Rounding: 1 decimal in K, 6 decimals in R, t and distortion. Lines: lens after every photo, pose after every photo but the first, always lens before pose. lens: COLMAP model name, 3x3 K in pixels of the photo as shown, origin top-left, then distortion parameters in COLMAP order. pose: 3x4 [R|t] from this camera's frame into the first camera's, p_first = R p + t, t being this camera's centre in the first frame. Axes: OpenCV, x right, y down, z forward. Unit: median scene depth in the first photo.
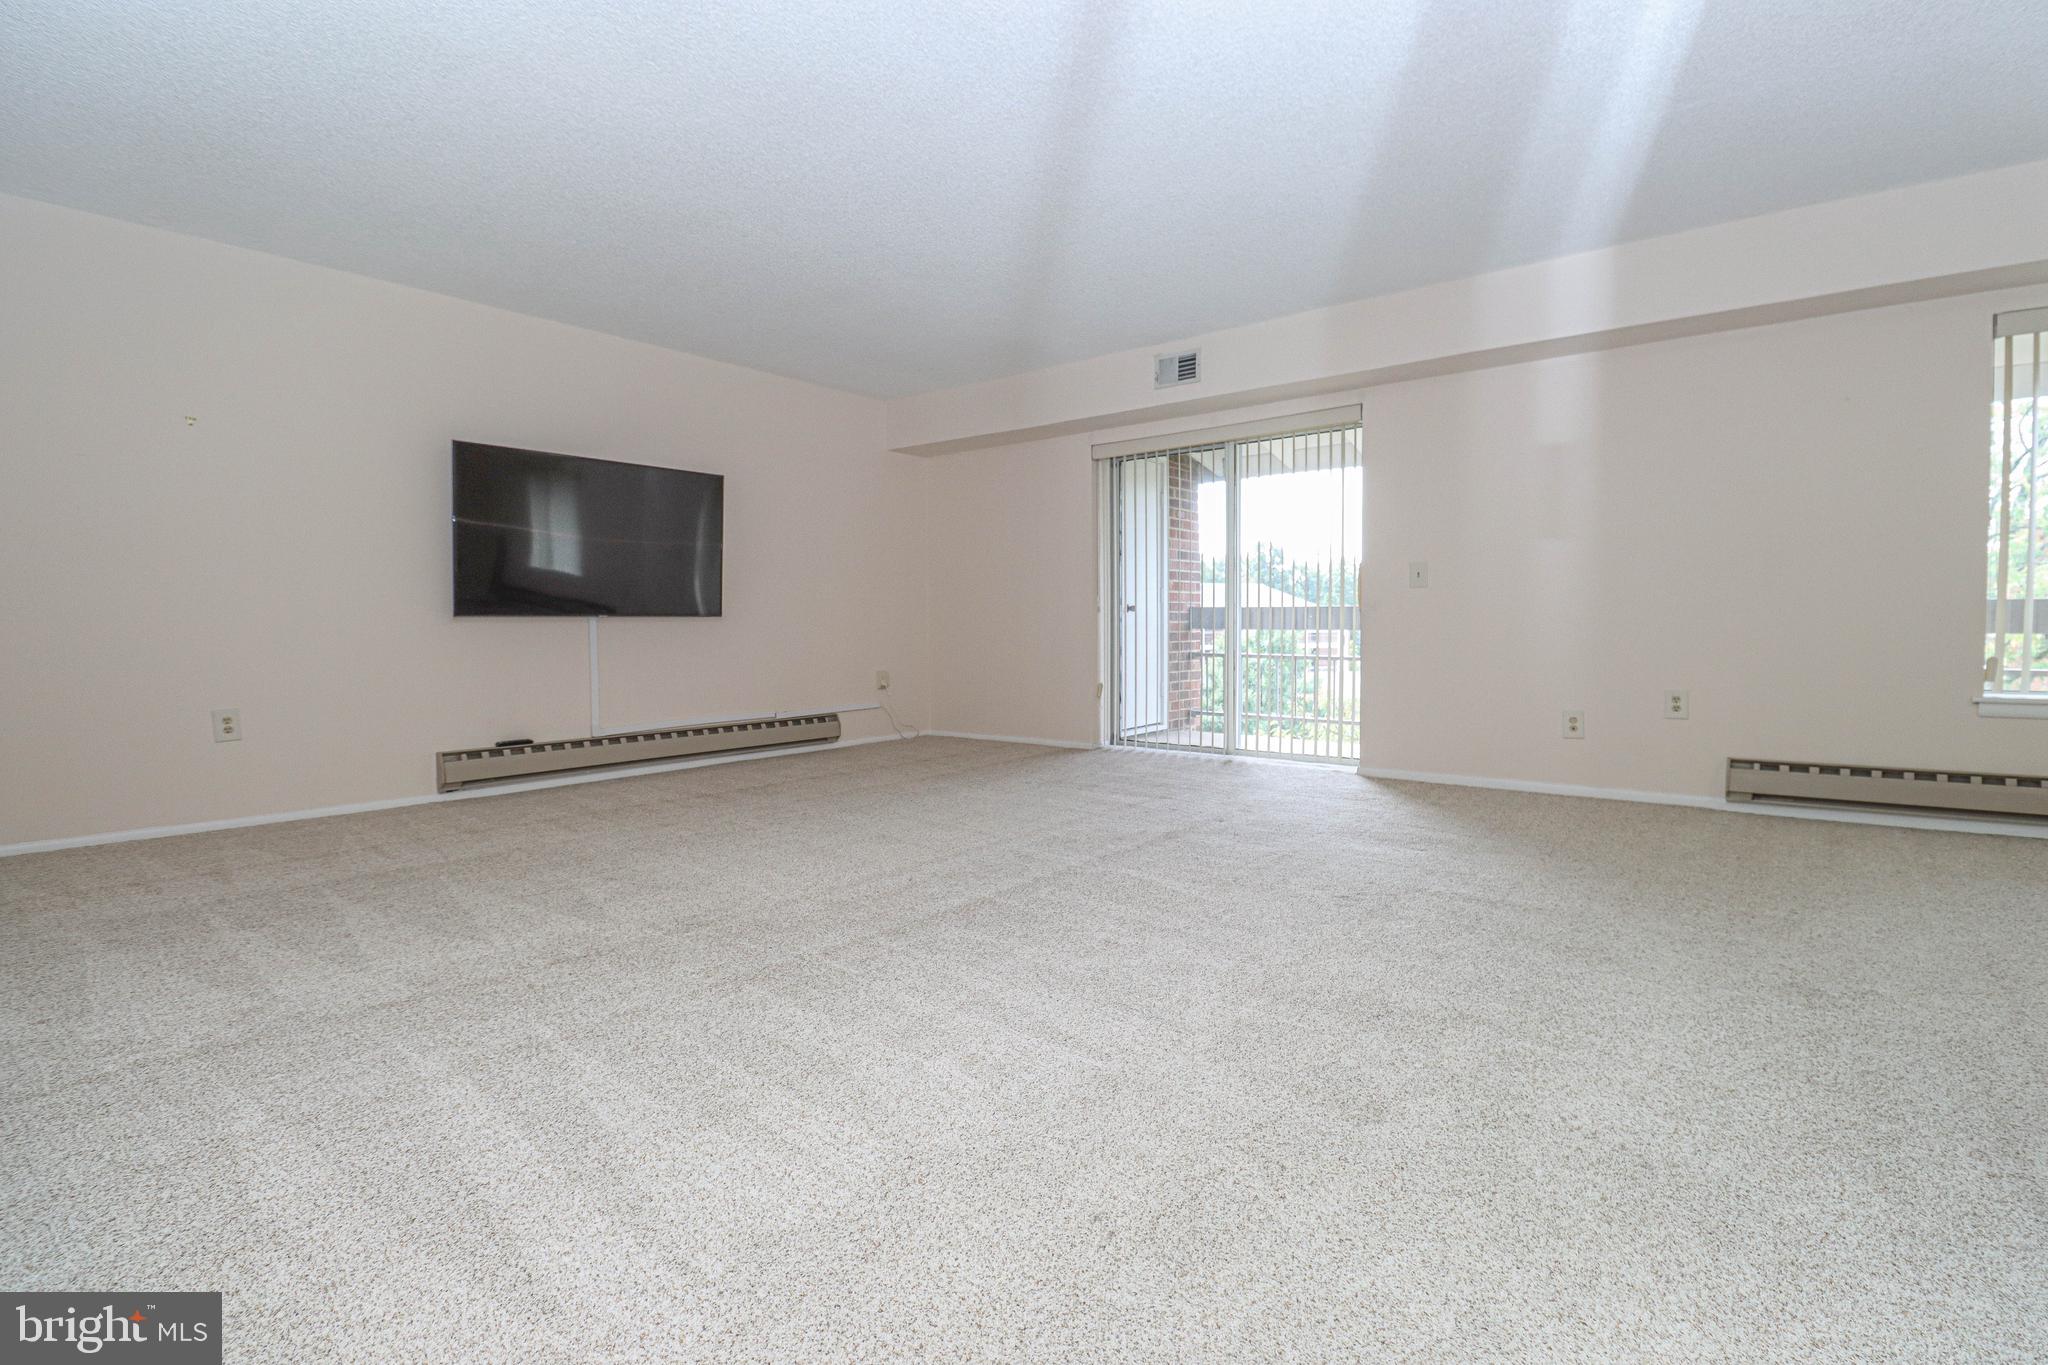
lens RADIAL K [[974.6, 0, 1031.5], [0, 974.6, 674.5], [0, 0, 1]] dist [-0.000735, -0.016000]
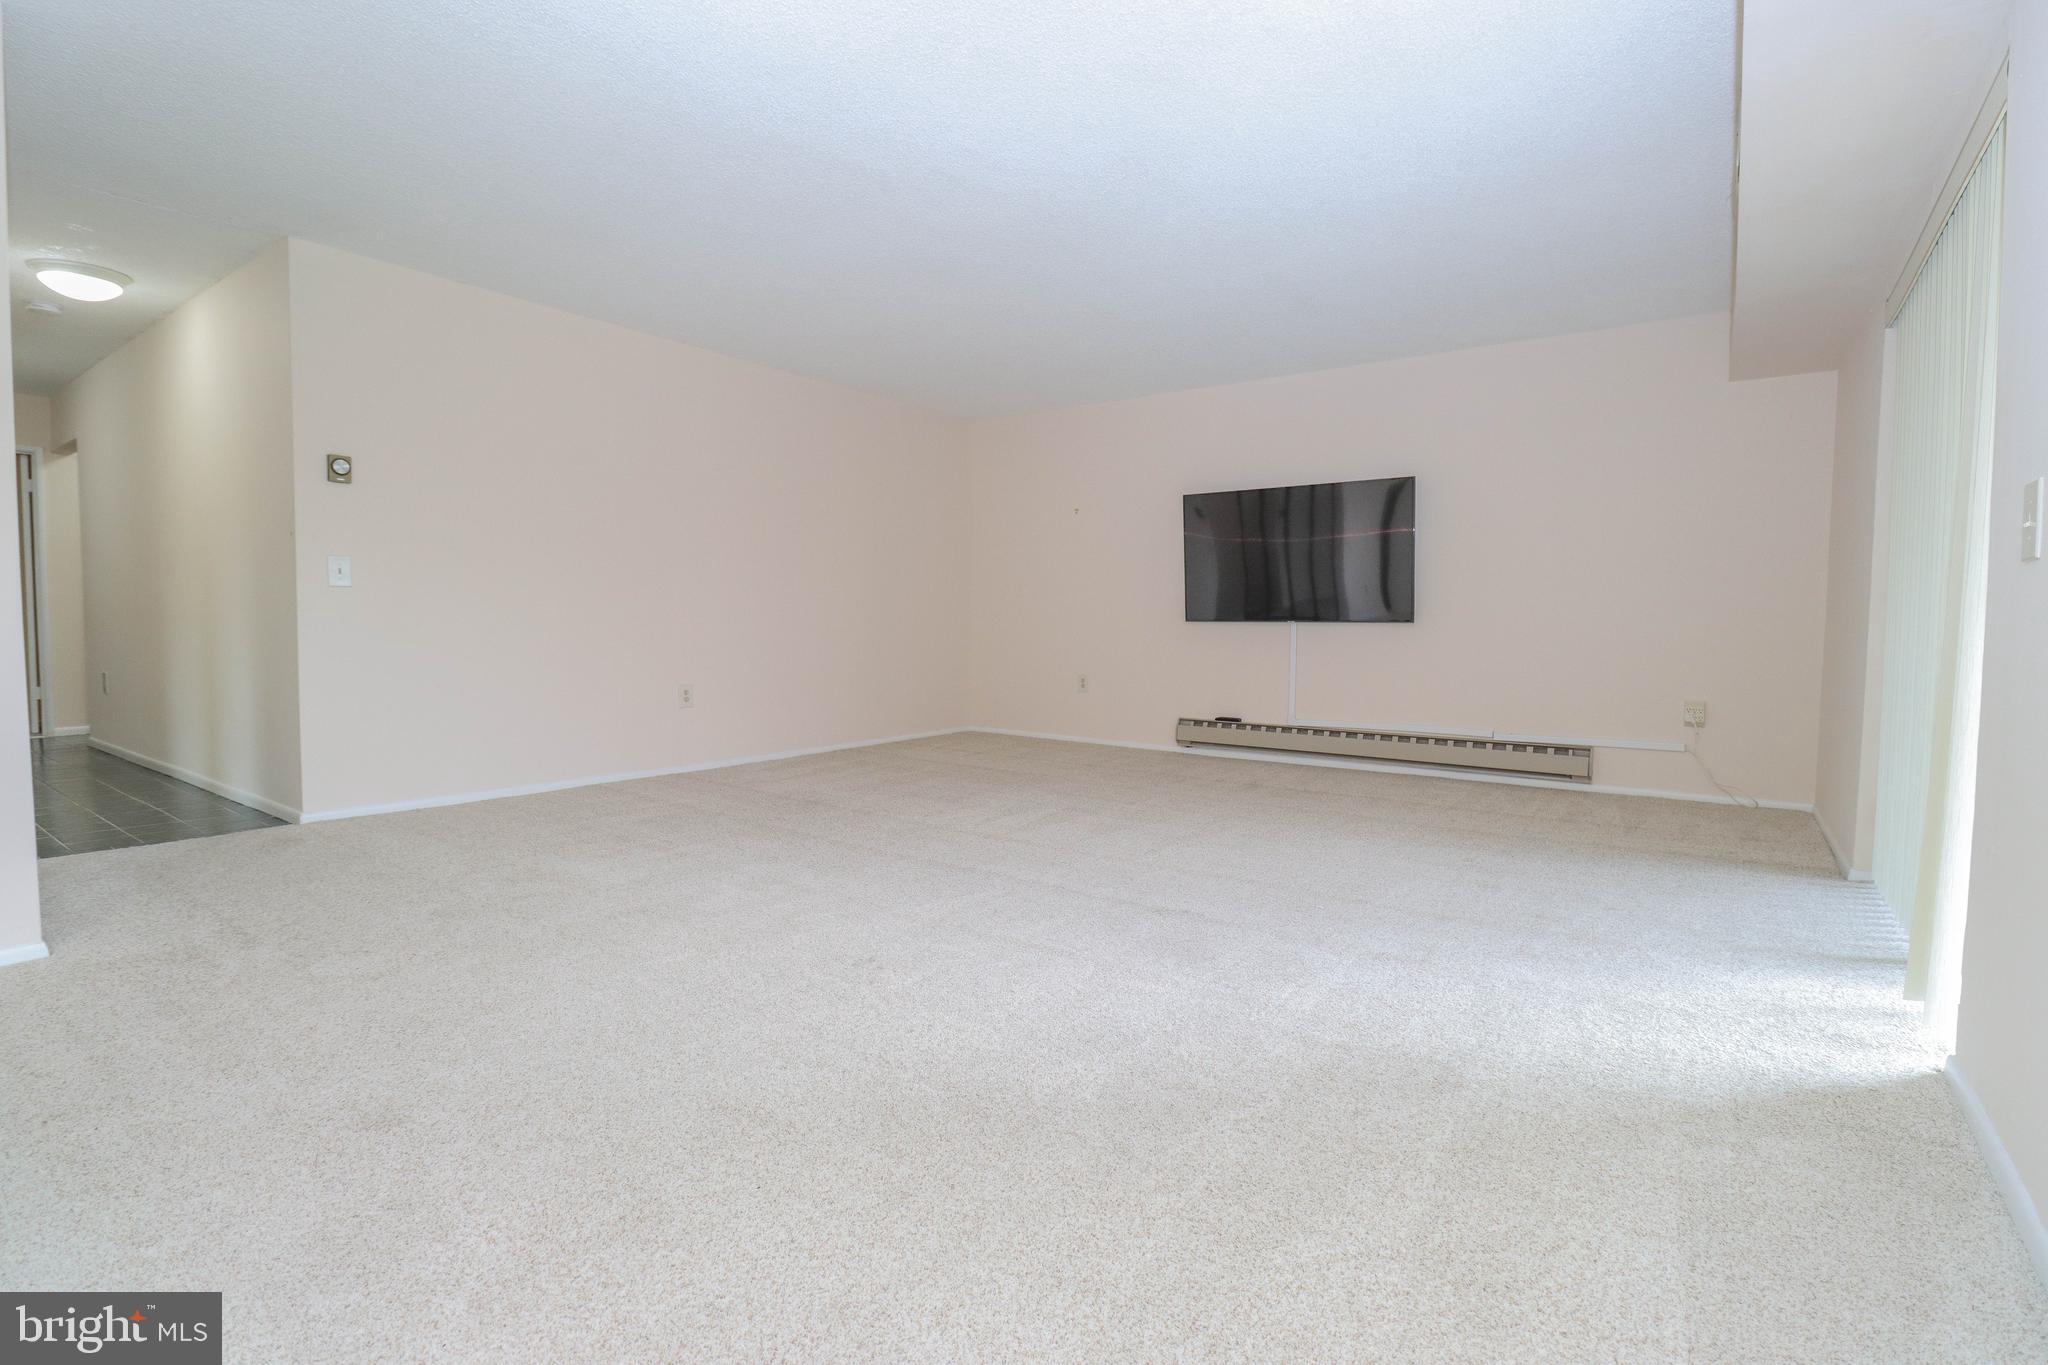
lens RADIAL K [[974.6, 0, 1031.5], [0, 974.6, 674.5], [0, 0, 1]] dist [-0.000735, -0.016000]
pose [[0.017210, 0.066235, -0.997656, 0.756886], [-0.054204, 0.996398, 0.065216, -0.059658], [0.998382, 0.052954, 0.020738, 0.717900]]
